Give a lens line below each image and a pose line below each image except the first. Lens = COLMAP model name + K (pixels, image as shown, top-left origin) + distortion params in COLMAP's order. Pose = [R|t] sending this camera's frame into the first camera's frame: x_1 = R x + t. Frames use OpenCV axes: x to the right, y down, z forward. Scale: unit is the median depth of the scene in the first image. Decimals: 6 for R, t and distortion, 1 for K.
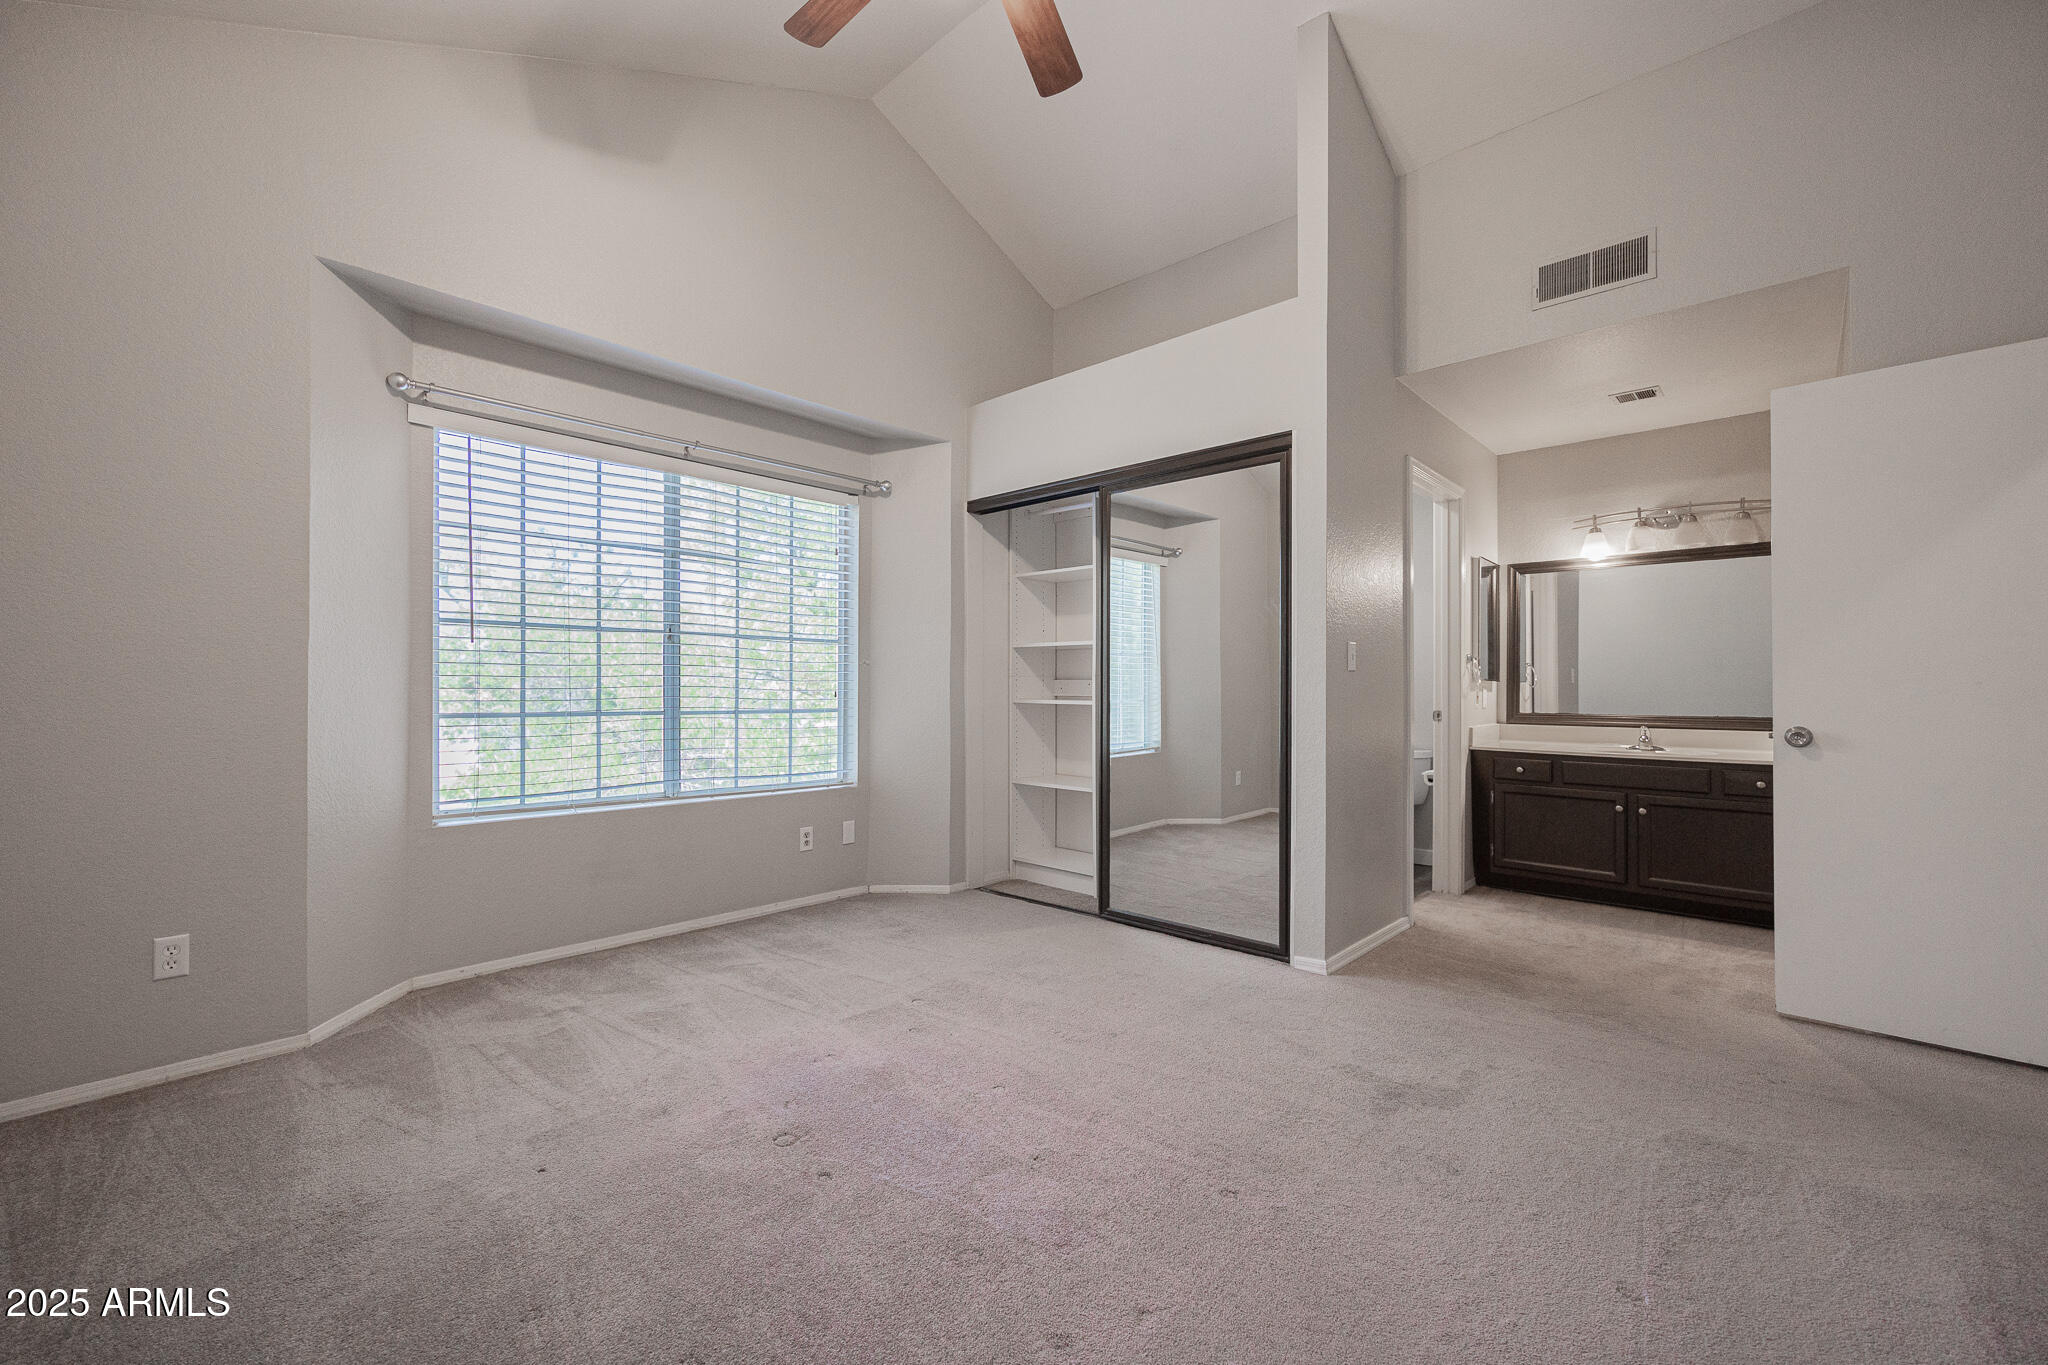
lens RADIAL K [[831.5, 0, 1019.9], [0, 831.5, 683.9], [0, 0, 1]] dist [-0.000004, -0.000044]
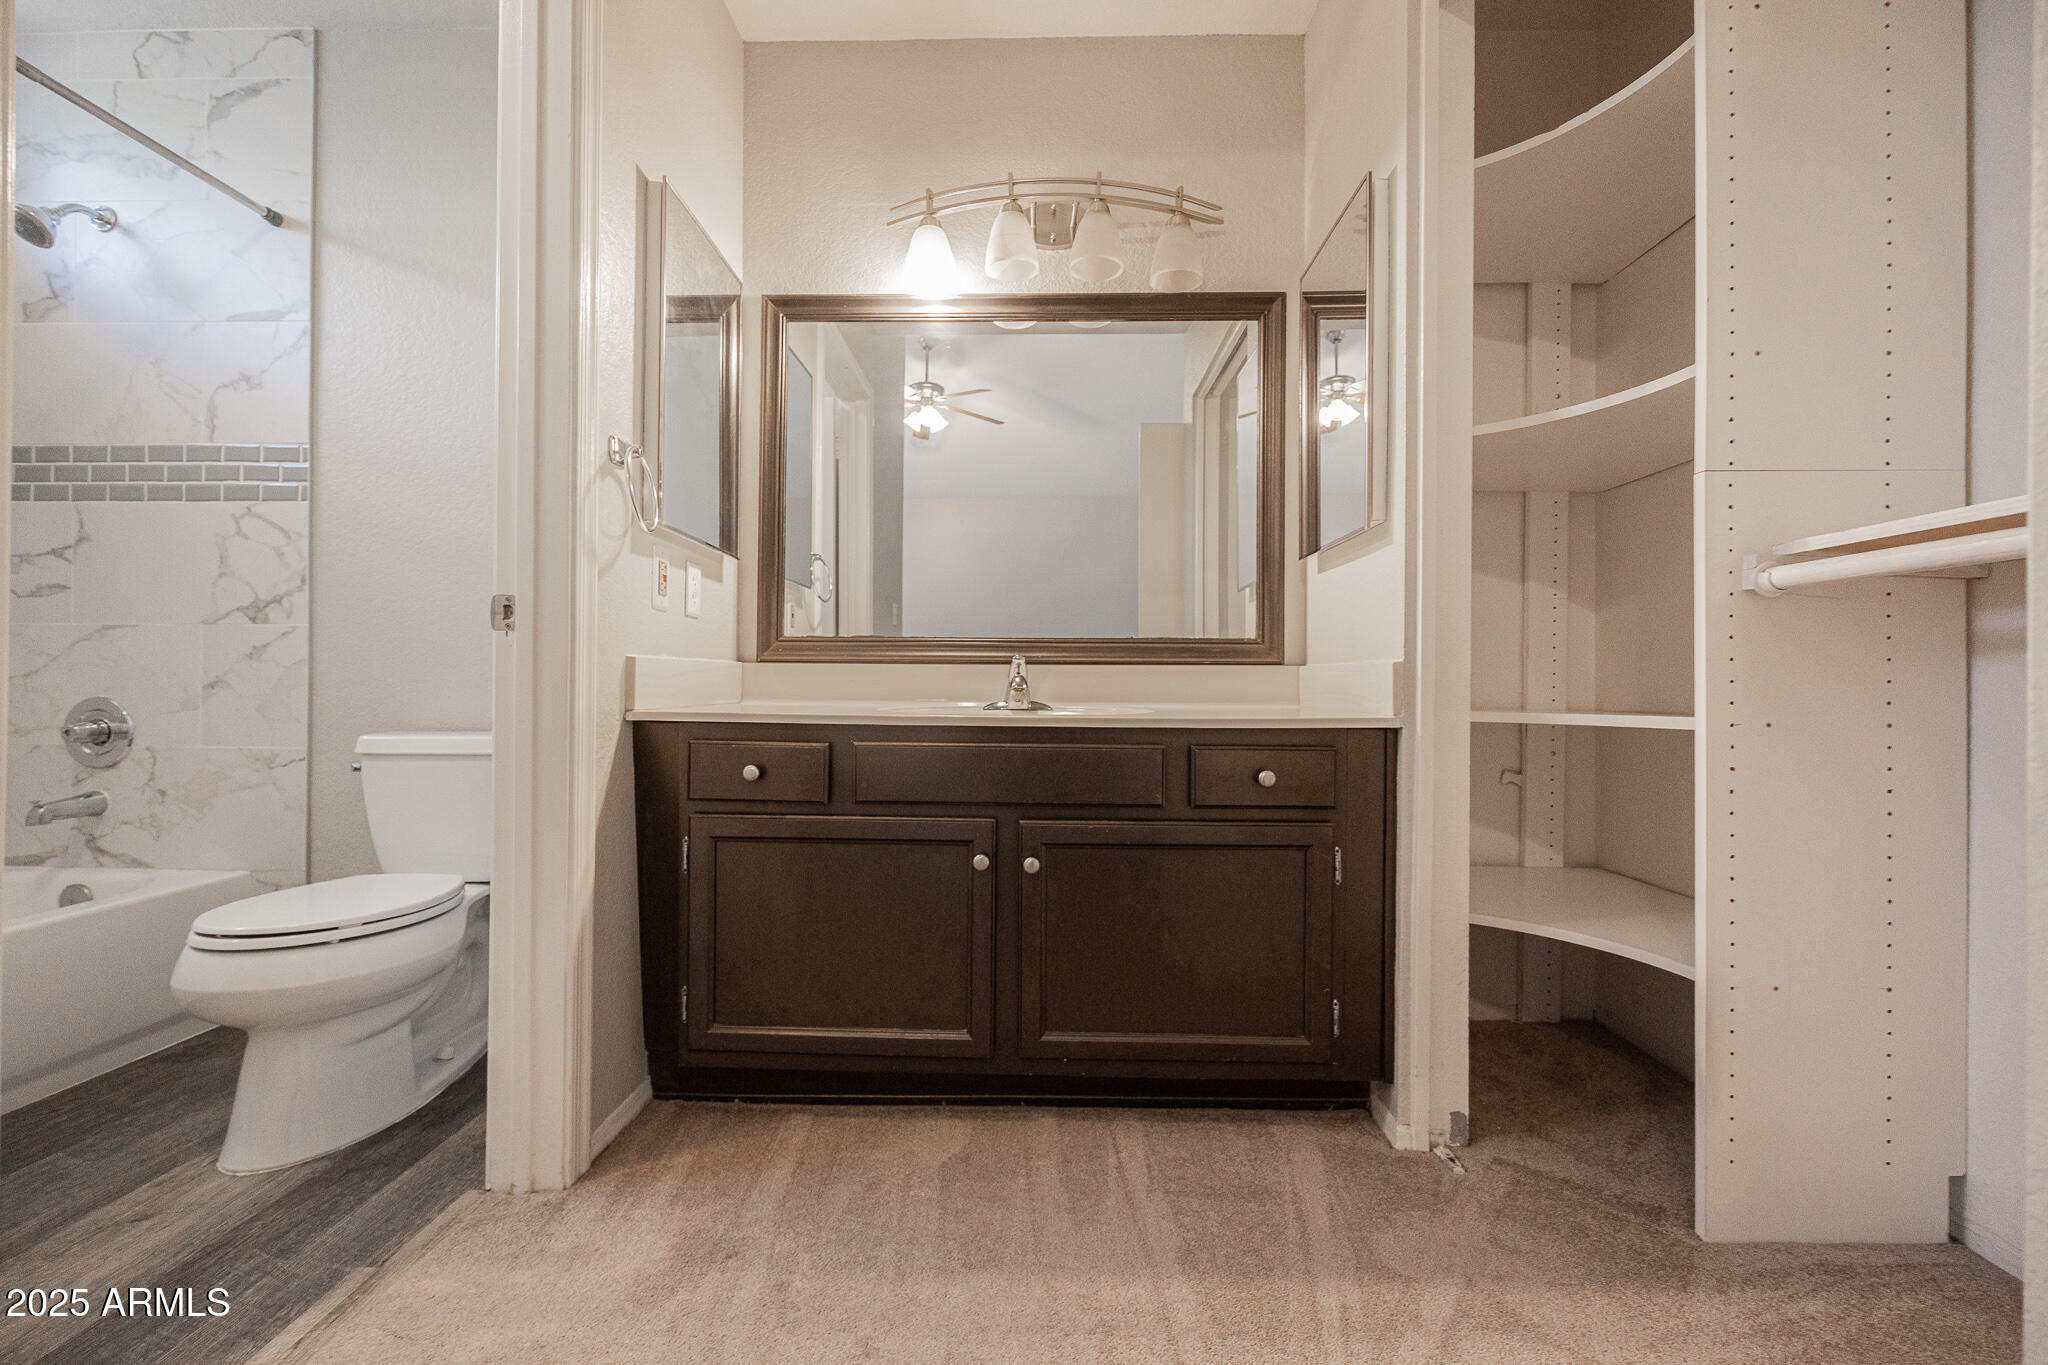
lens RADIAL K [[854.5, 0, 1024.0], [0, 854.5, 682.5], [0, 0, 1]] dist [-0.000087, -0.002361]
pose [[0.746319, -0.000146, 0.665588, 0.436116], [-0.008824, 0.999910, 0.010114, 0.058910], [-0.665529, -0.013421, 0.746251, 0.638118]]
